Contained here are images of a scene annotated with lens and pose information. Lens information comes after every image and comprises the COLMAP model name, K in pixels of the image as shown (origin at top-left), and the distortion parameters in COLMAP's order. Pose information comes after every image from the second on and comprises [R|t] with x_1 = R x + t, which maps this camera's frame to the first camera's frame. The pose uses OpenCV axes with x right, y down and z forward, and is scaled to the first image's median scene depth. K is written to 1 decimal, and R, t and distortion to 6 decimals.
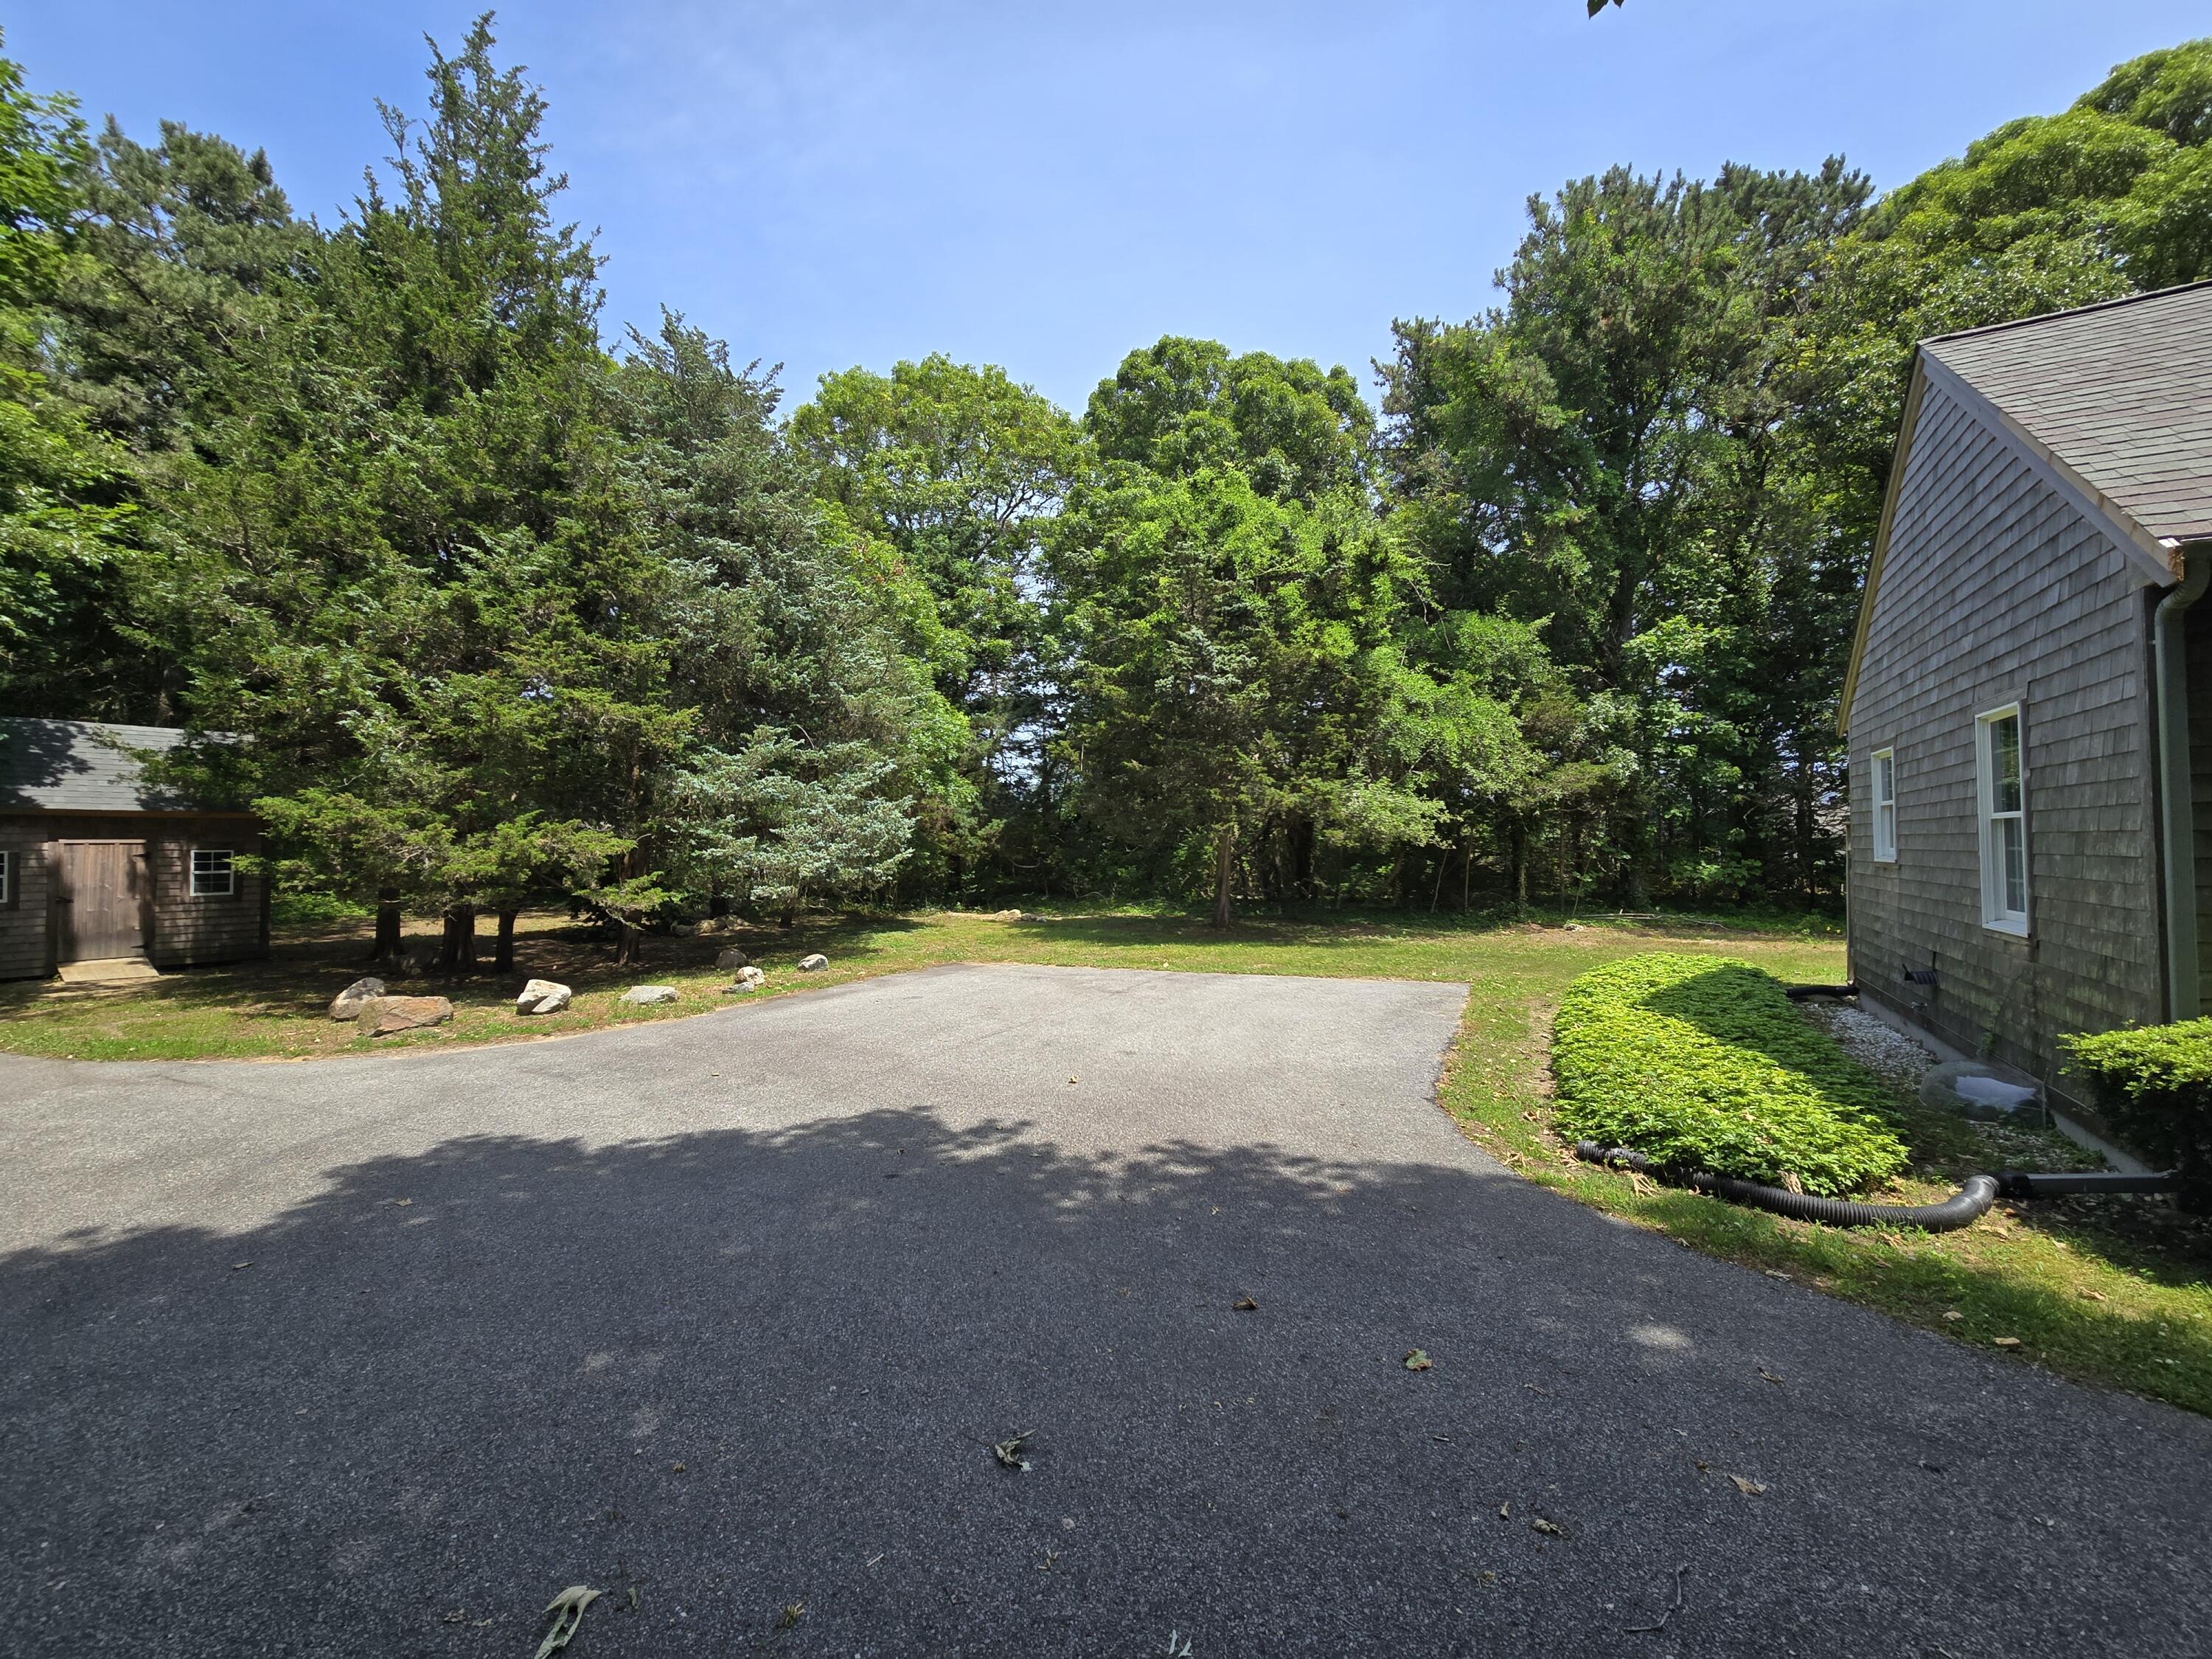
lens RADIAL K [[902.9, 0, 1106.0], [0, 902.9, 829.5], [0, 0, 1]] dist [-0.034357, -0.000076]
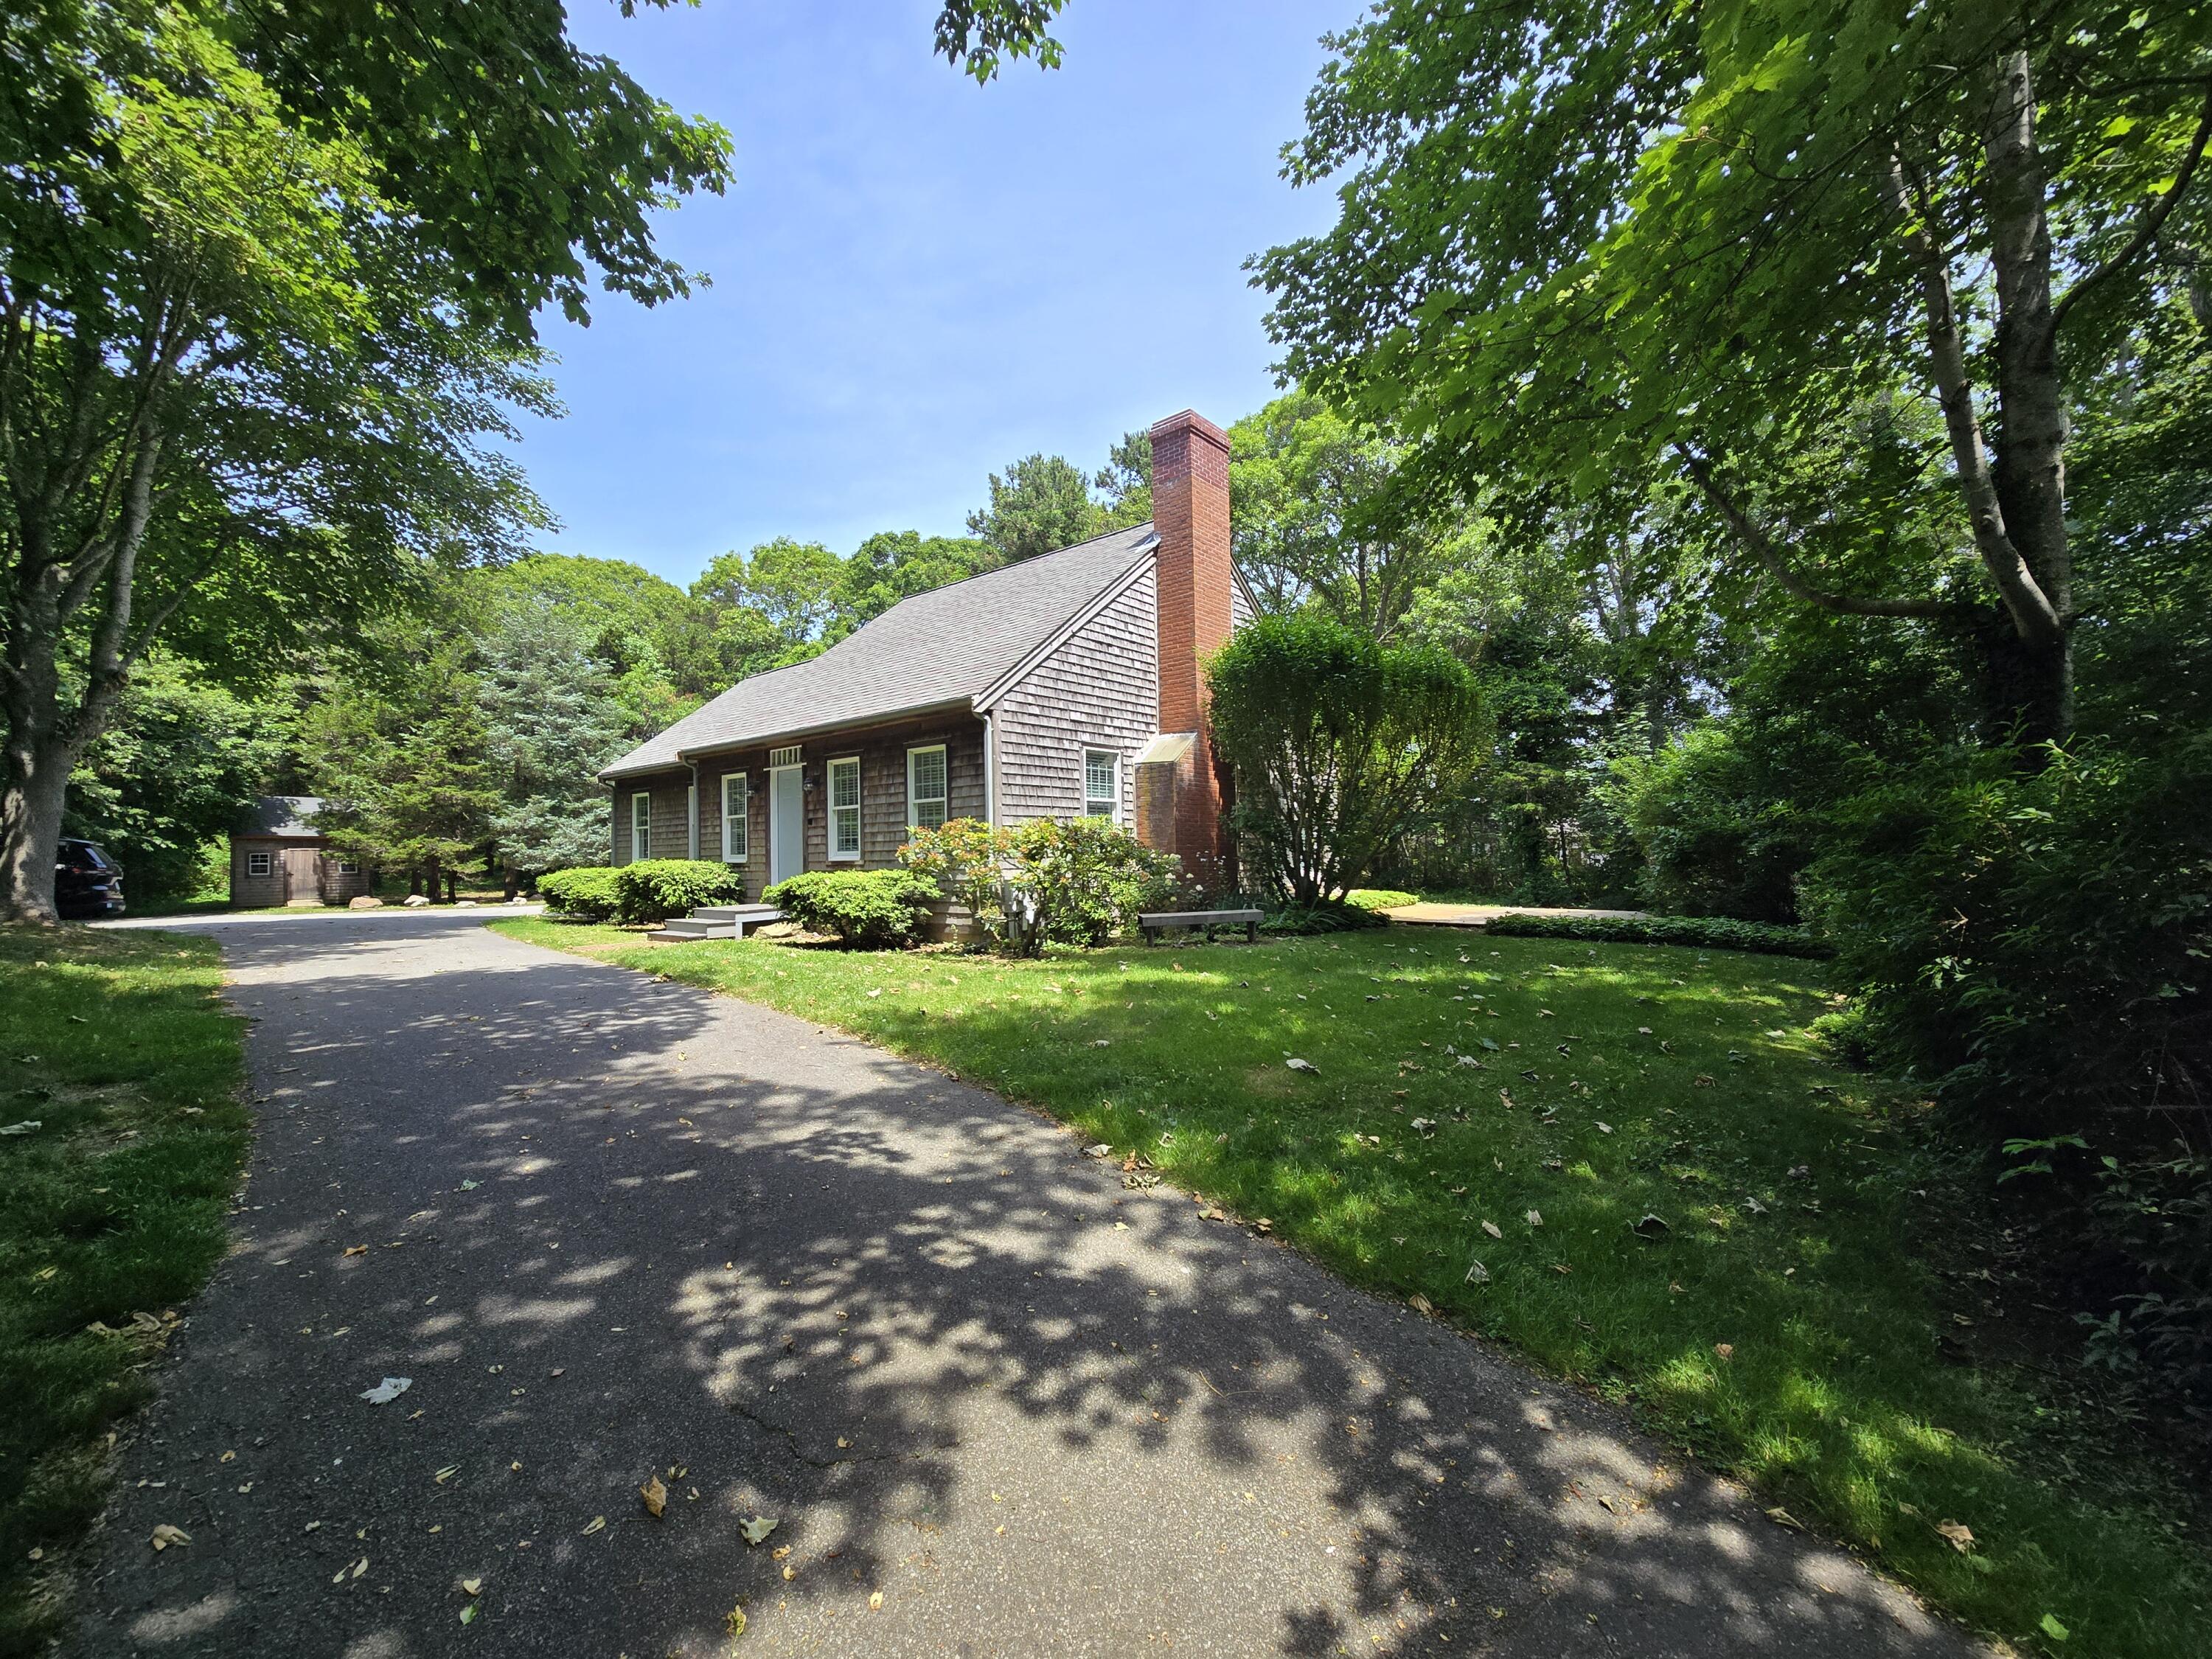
lens RADIAL K [[895.4, 0, 1106.0], [0, 895.4, 829.5], [0, 0, 1]] dist [-0.008725, -0.000033]
pose [[0.978266, -0.020544, -0.206332, 1.754357], [0.018768, 0.999768, -0.010564, 0.029138], [0.206501, 0.006462, 0.978425, -1.092639]]
